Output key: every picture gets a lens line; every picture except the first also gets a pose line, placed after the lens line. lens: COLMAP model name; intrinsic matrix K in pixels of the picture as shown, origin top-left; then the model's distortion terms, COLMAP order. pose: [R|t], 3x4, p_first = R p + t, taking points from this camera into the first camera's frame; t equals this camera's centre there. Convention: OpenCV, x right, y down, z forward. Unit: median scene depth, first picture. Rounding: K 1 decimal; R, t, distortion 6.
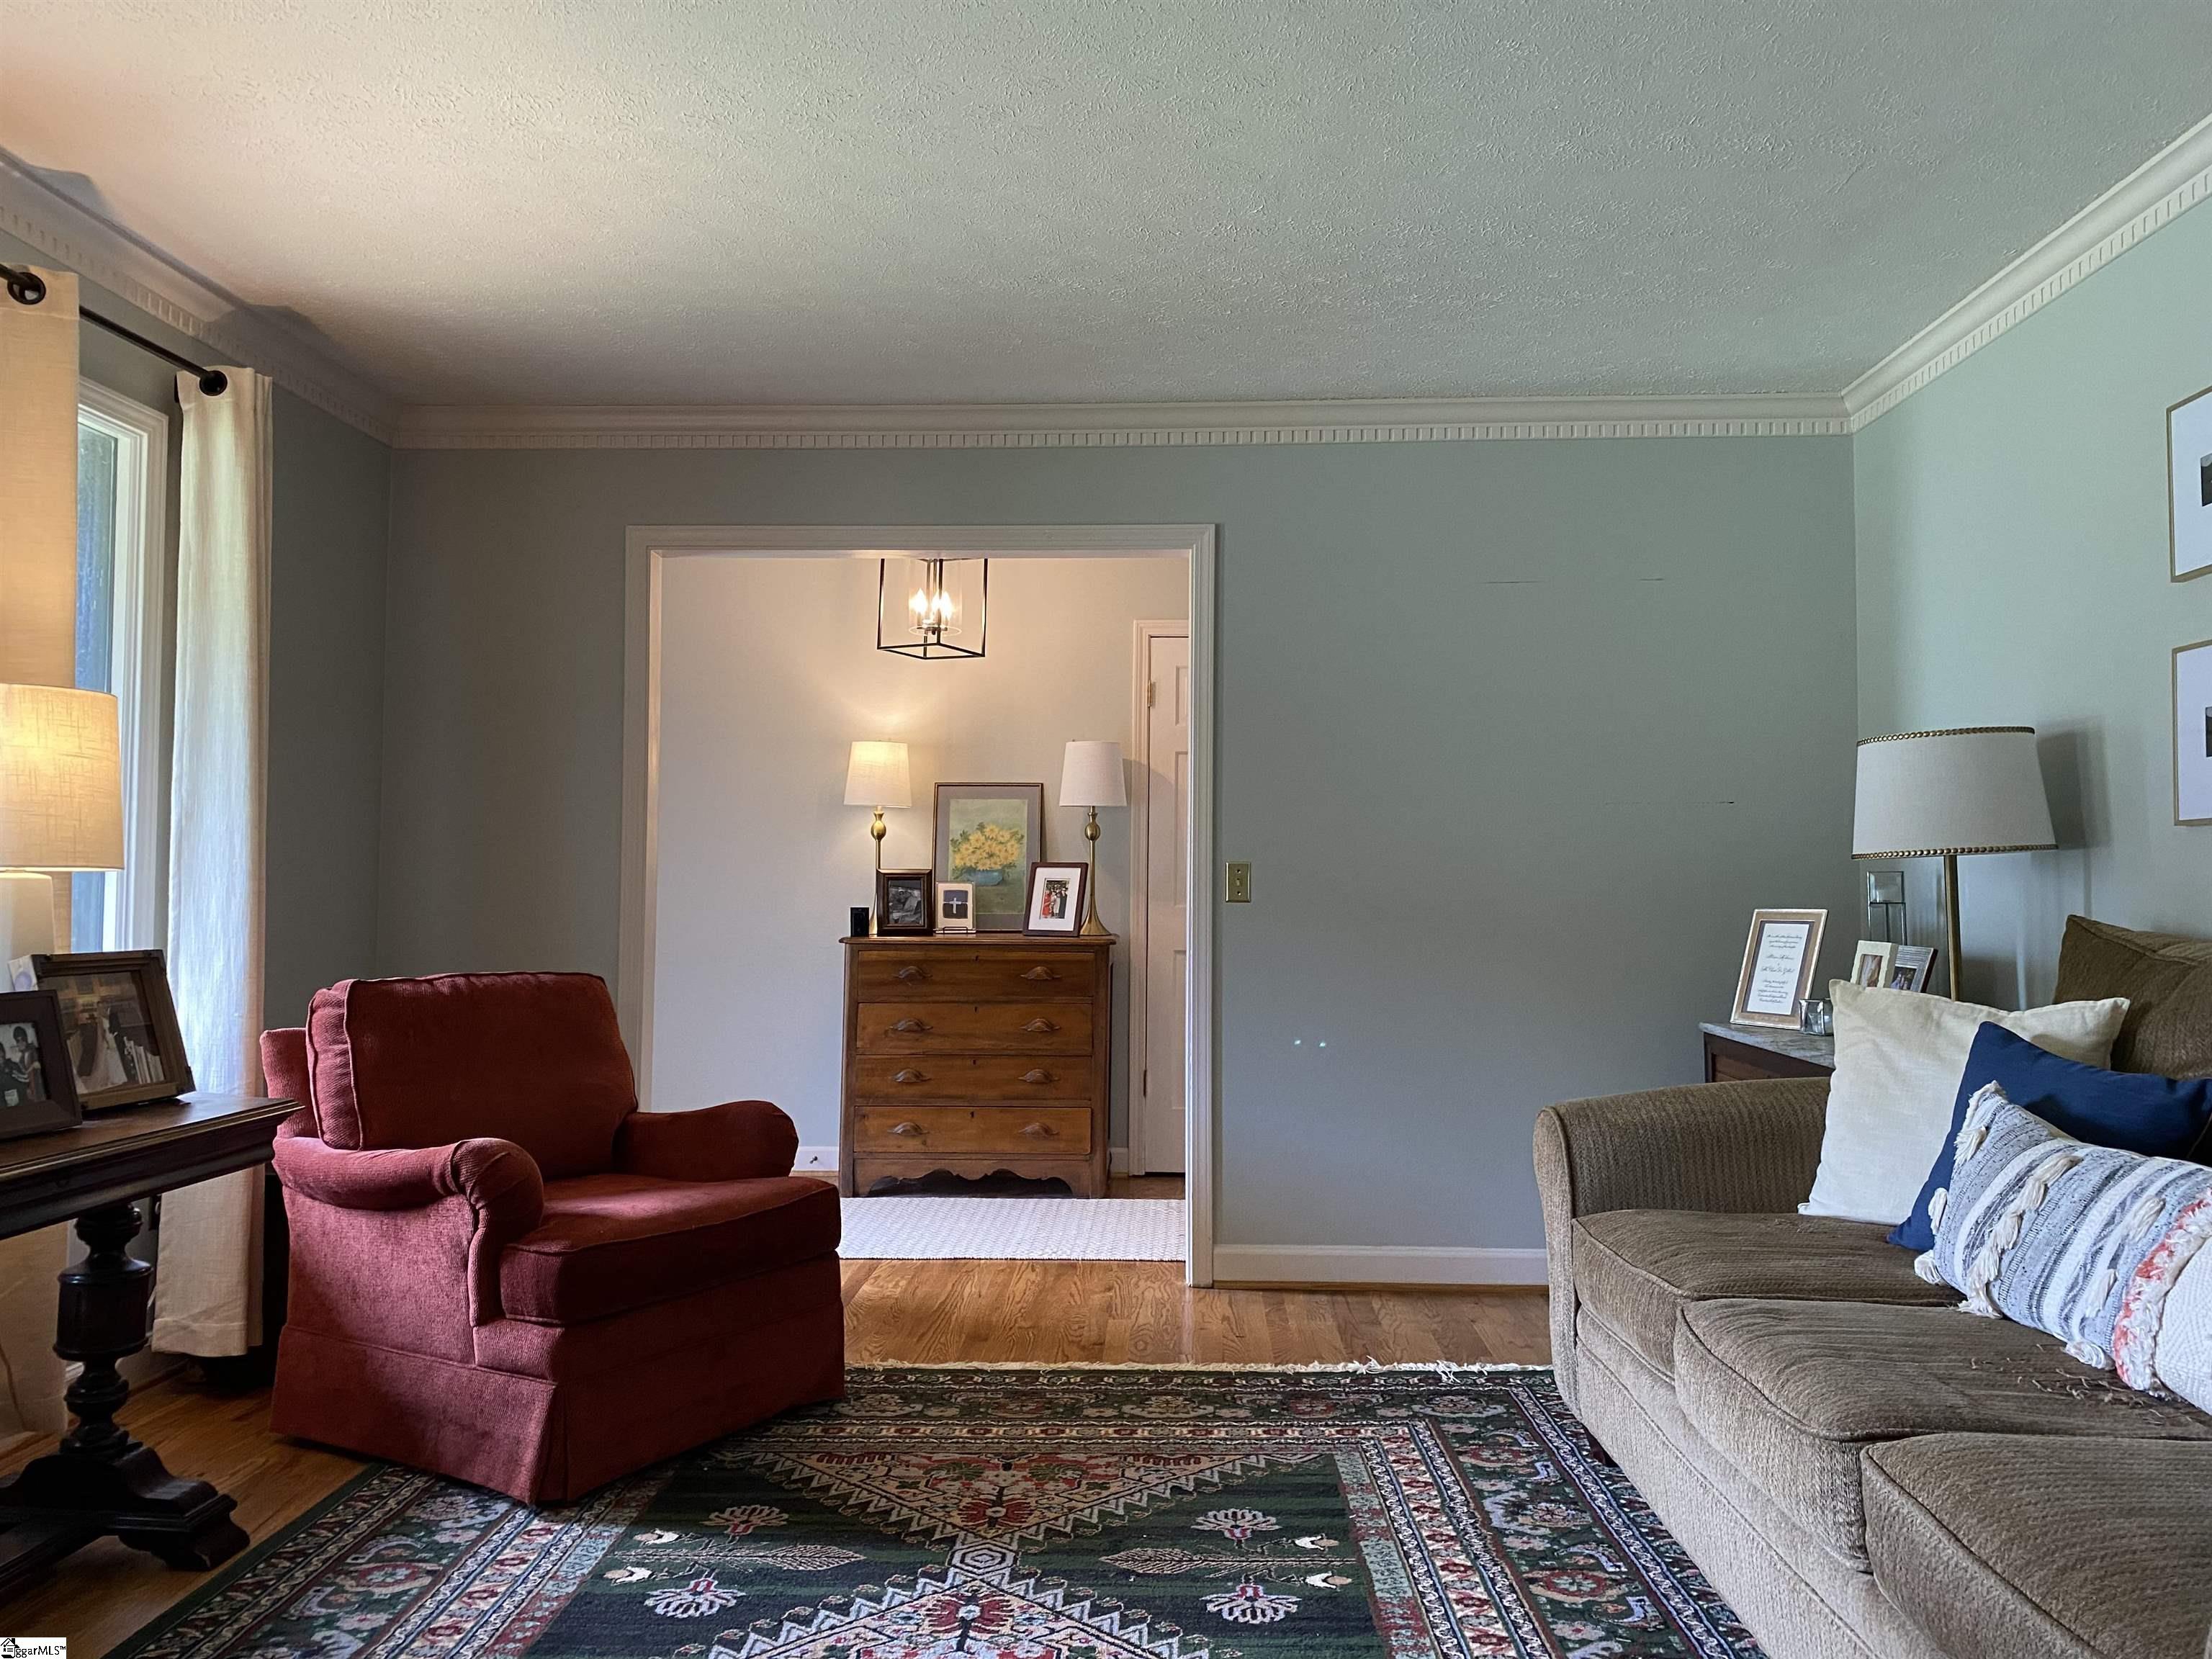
lens RADIAL K [[1696.2, 0, 1152.7], [0, 1696.2, 829.0], [0, 0, 1]] dist [0.064020, -0.059271]
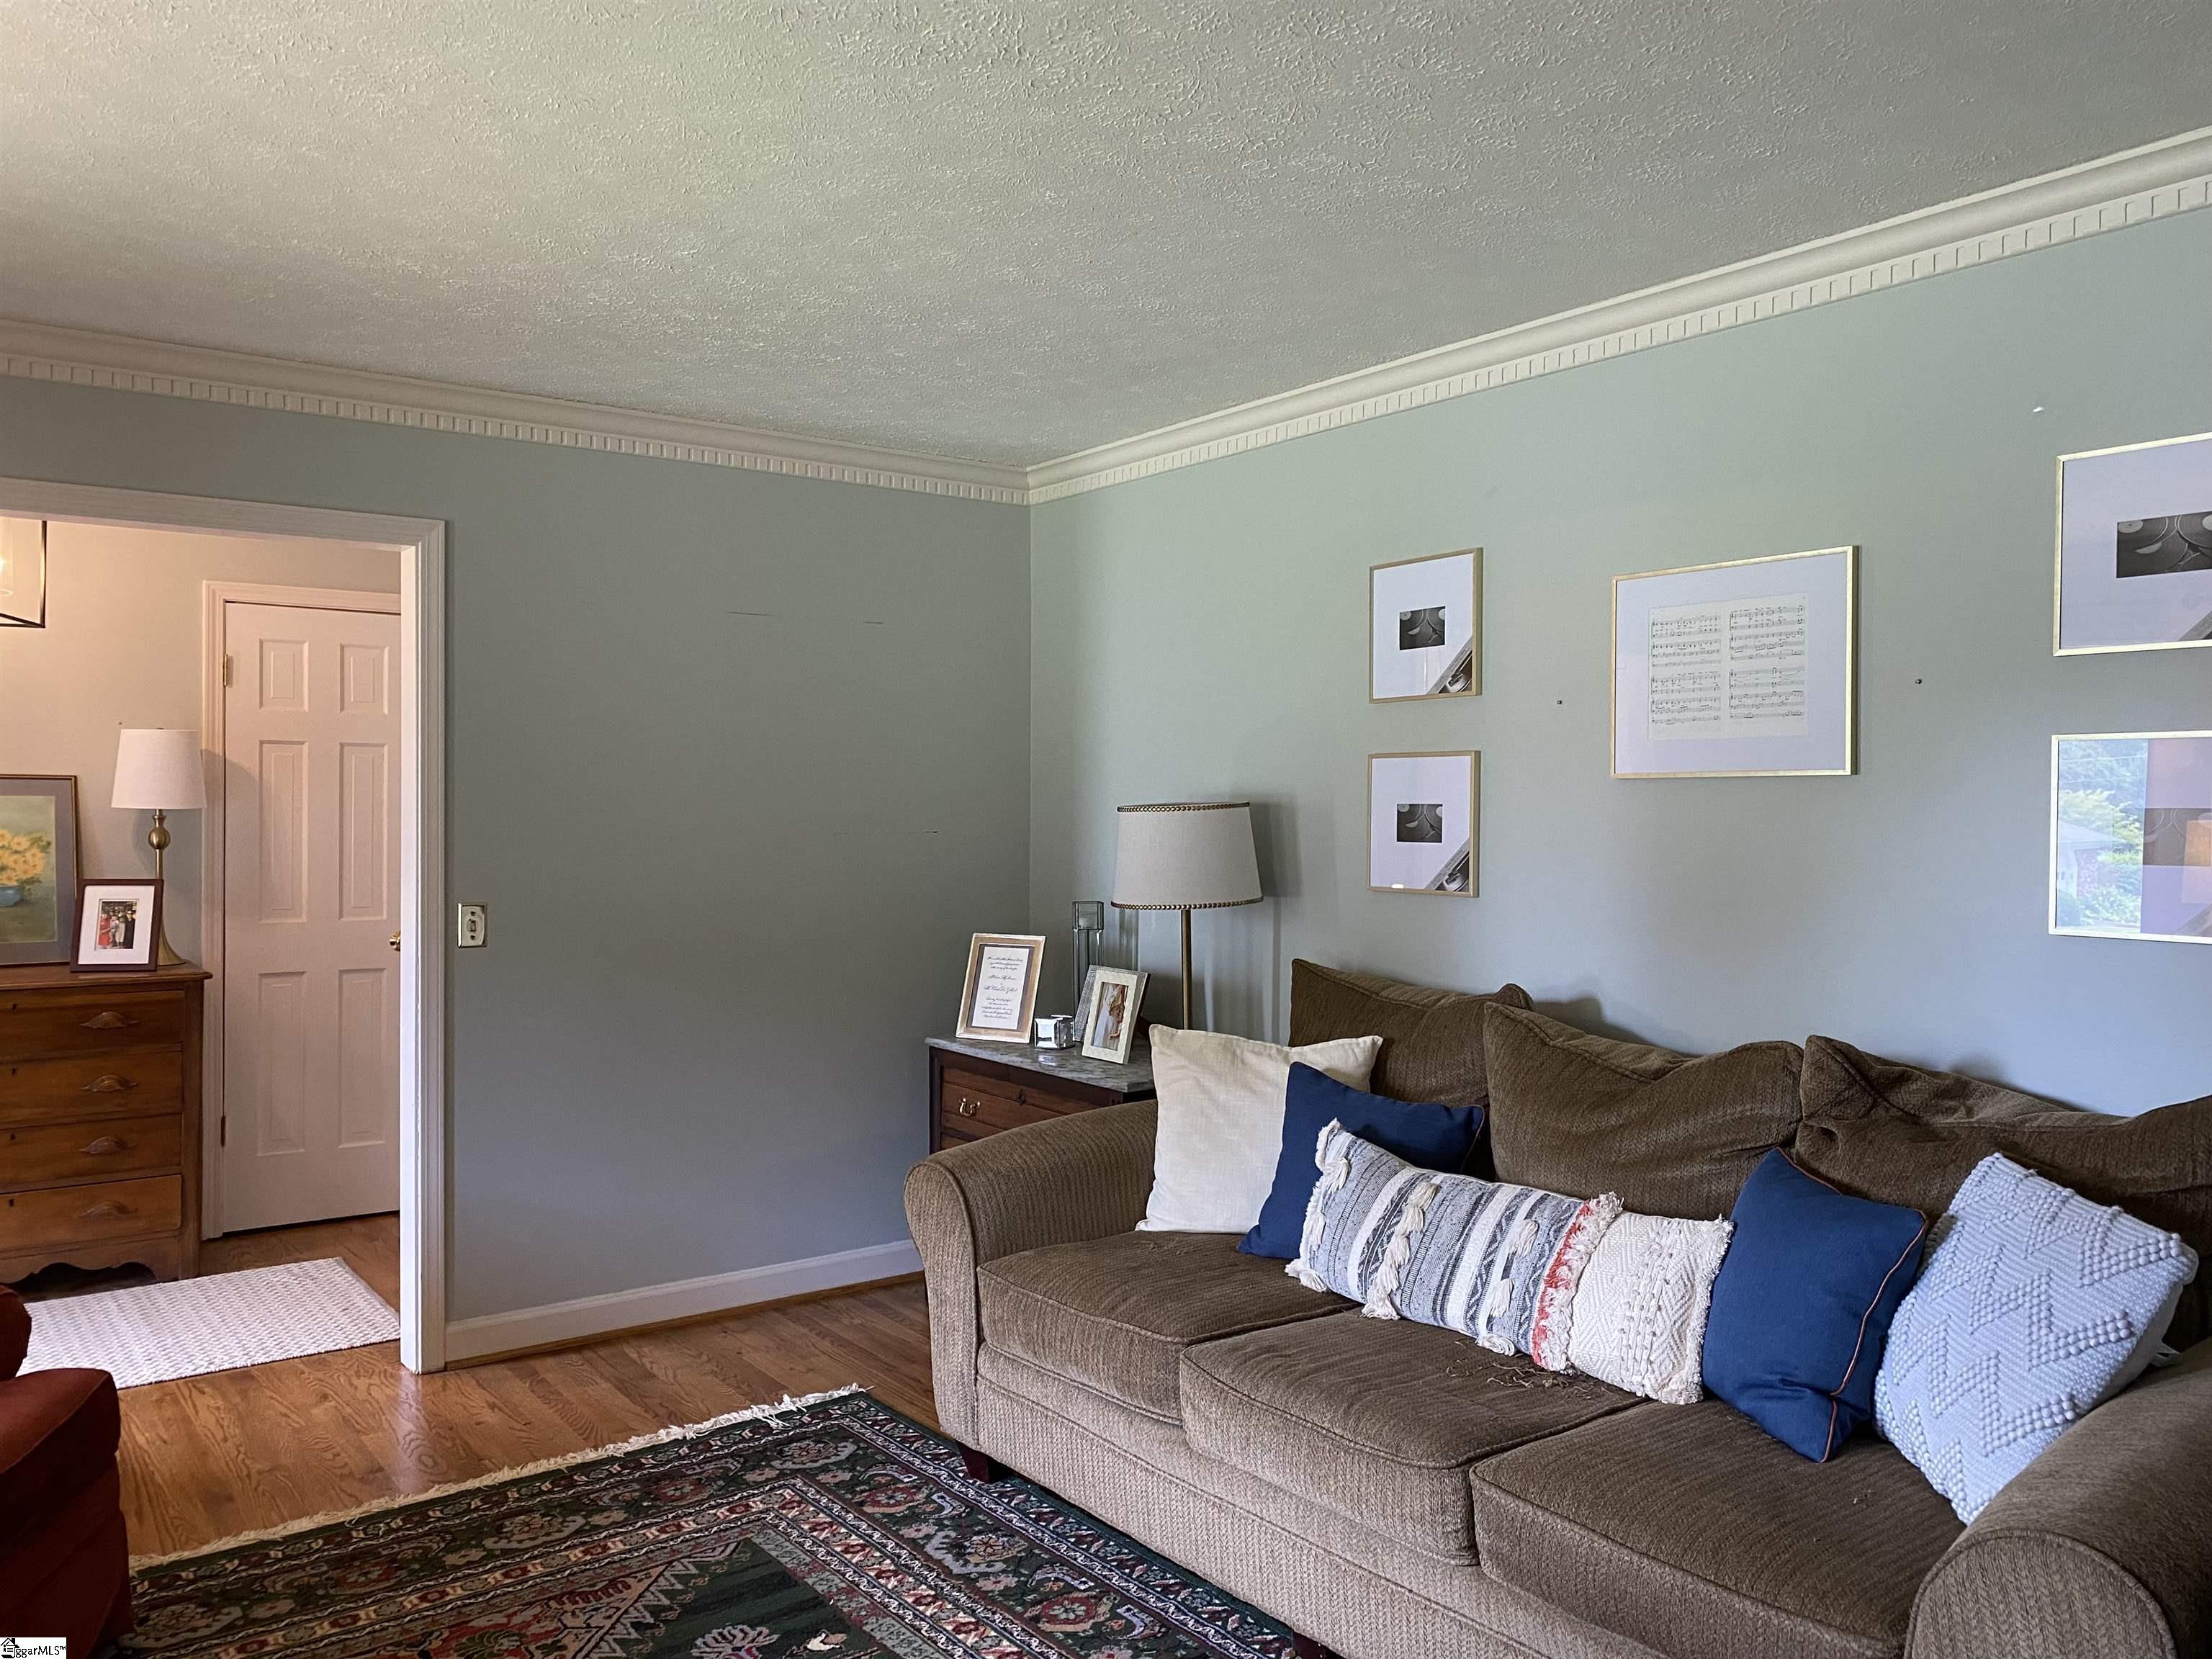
lens RADIAL K [[1696.2, 0, 1093.6], [0, 1696.2, 821.5], [0, 0, 1]] dist [0.064020, -0.059271]
pose [[0.793343, -0.009116, 0.608707, -0.194501], [-0.023316, 0.998699, 0.045346, -0.058726], [-0.608328, -0.050167, 0.792098, 0.059957]]
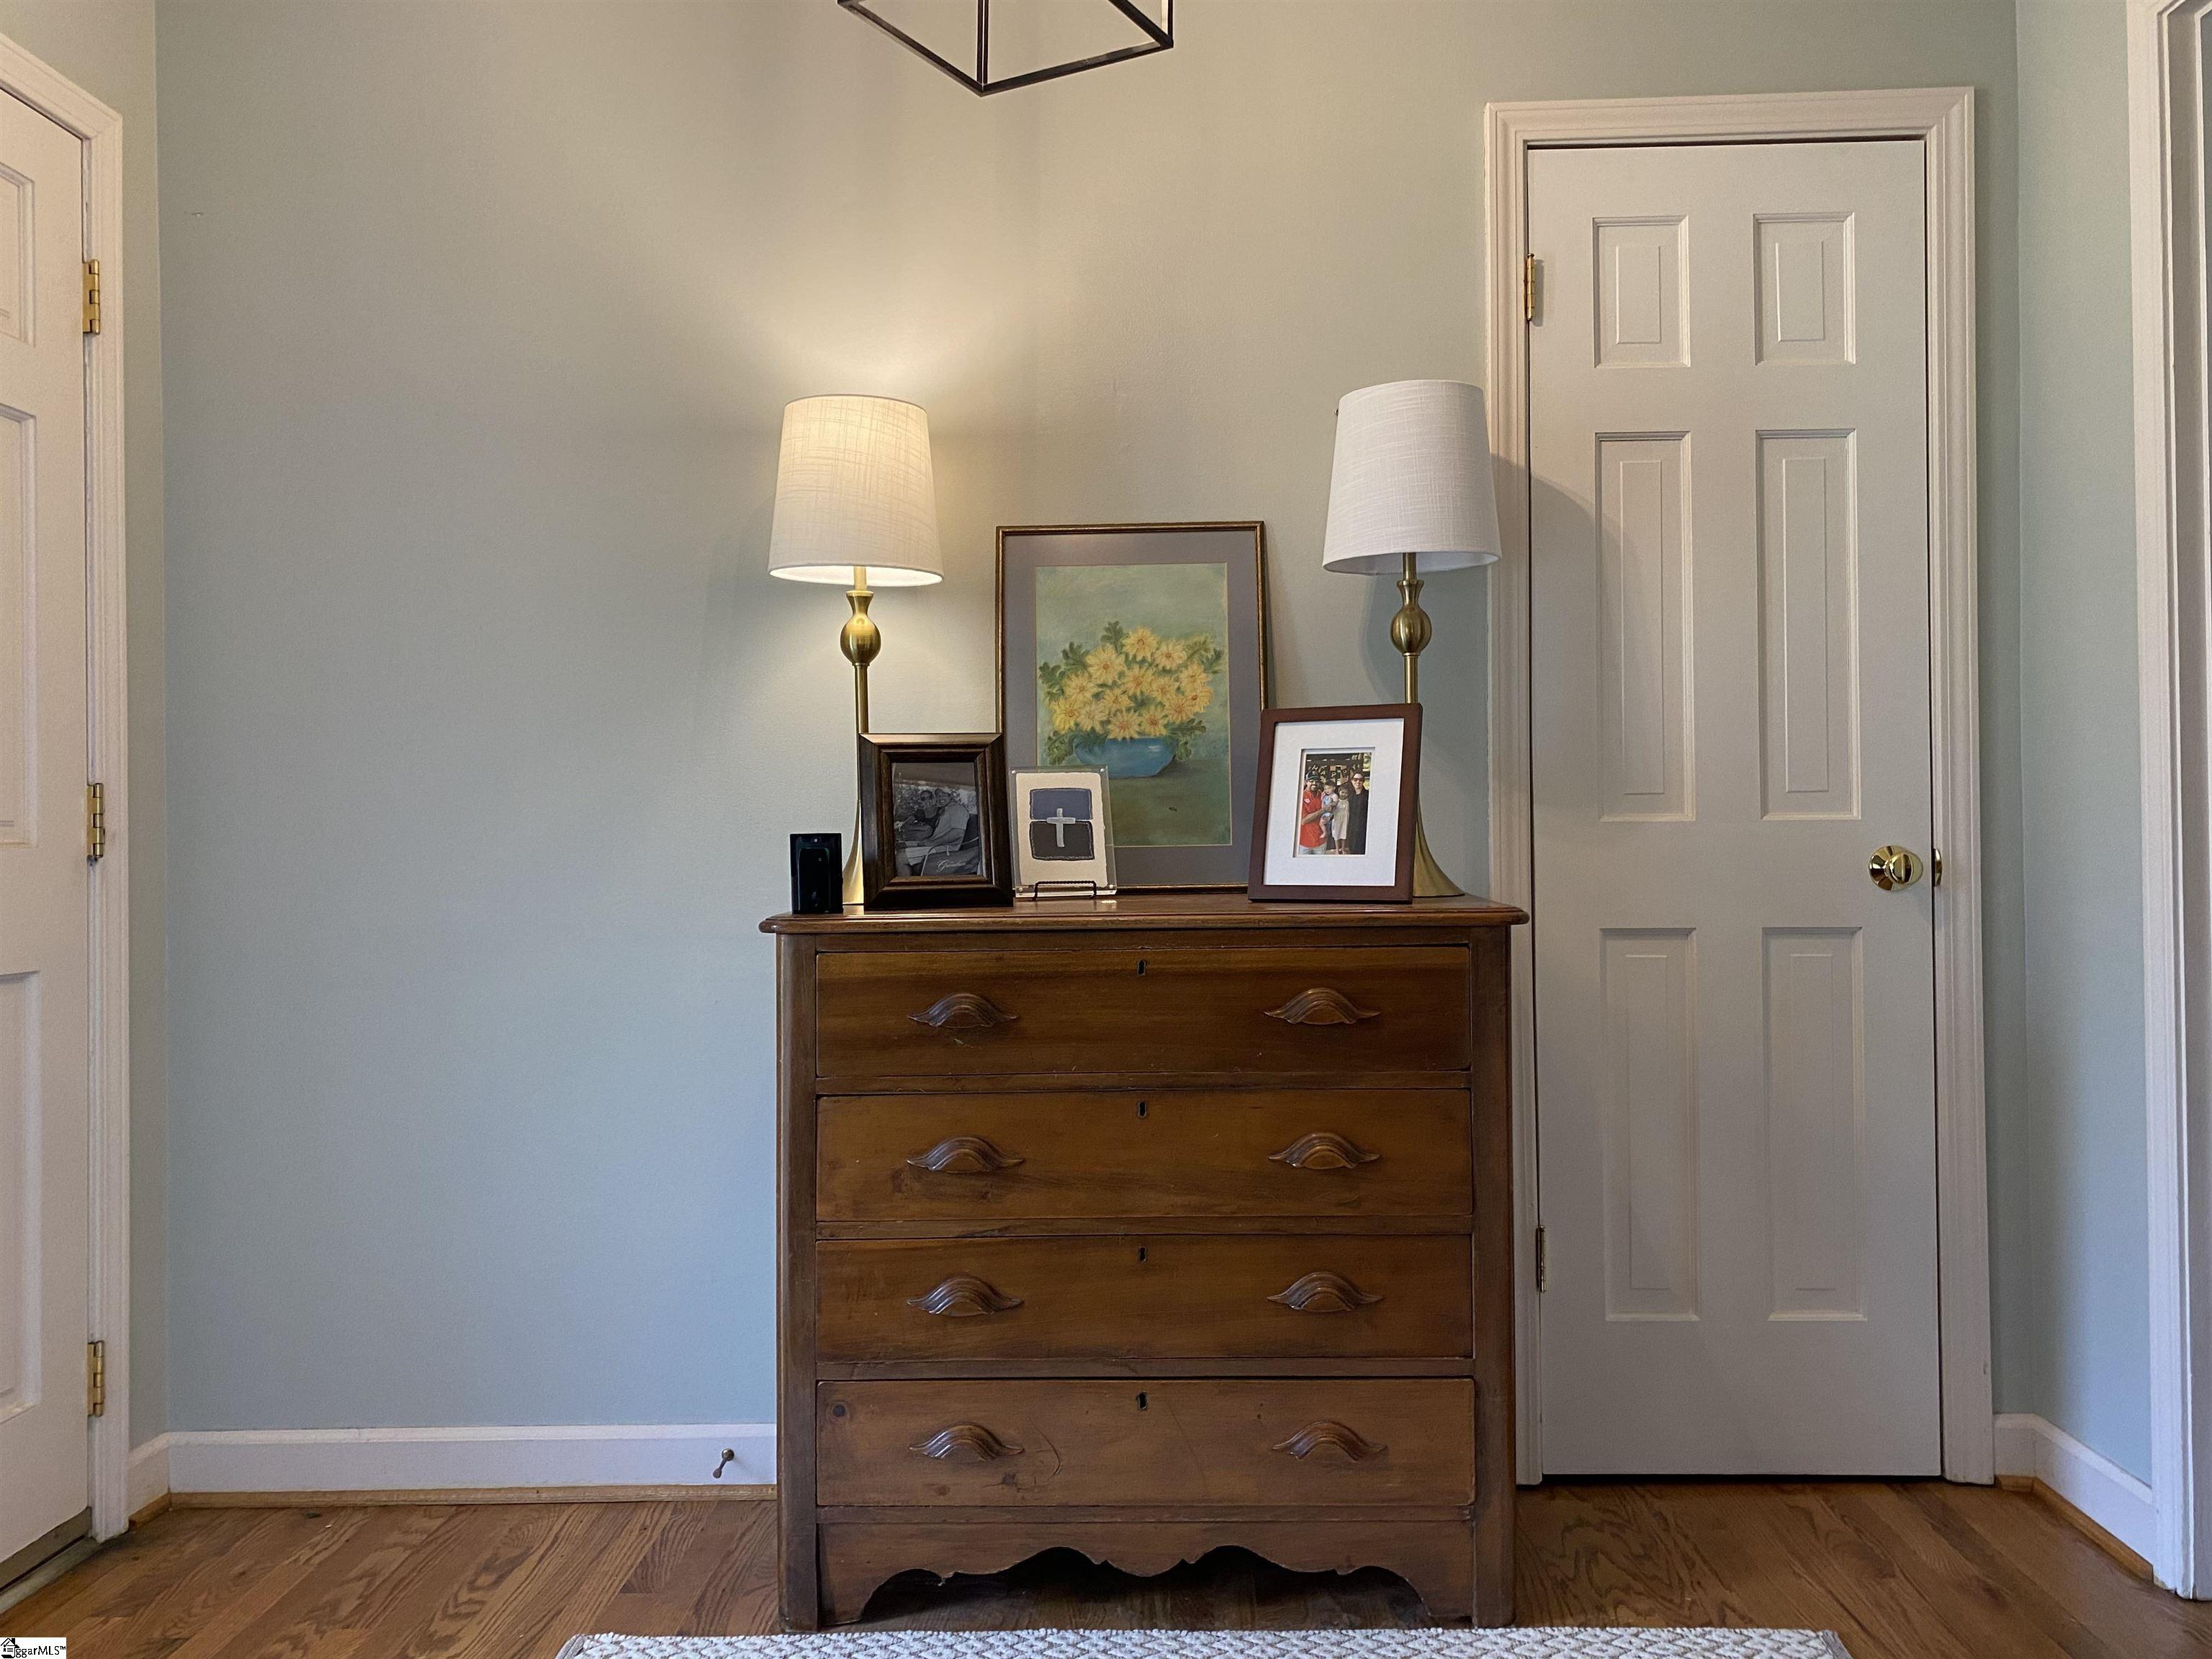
lens RADIAL K [[1696.2, 0, 1153.0], [0, 1696.2, 834.0], [0, 0, 1]] dist [0.064020, -0.059271]
pose [[0.999712, -0.021103, 0.011409, -0.105324], [0.020743, 0.999308, 0.030866, 0.036920], [-0.012052, -0.030620, 0.999458, 0.642939]]
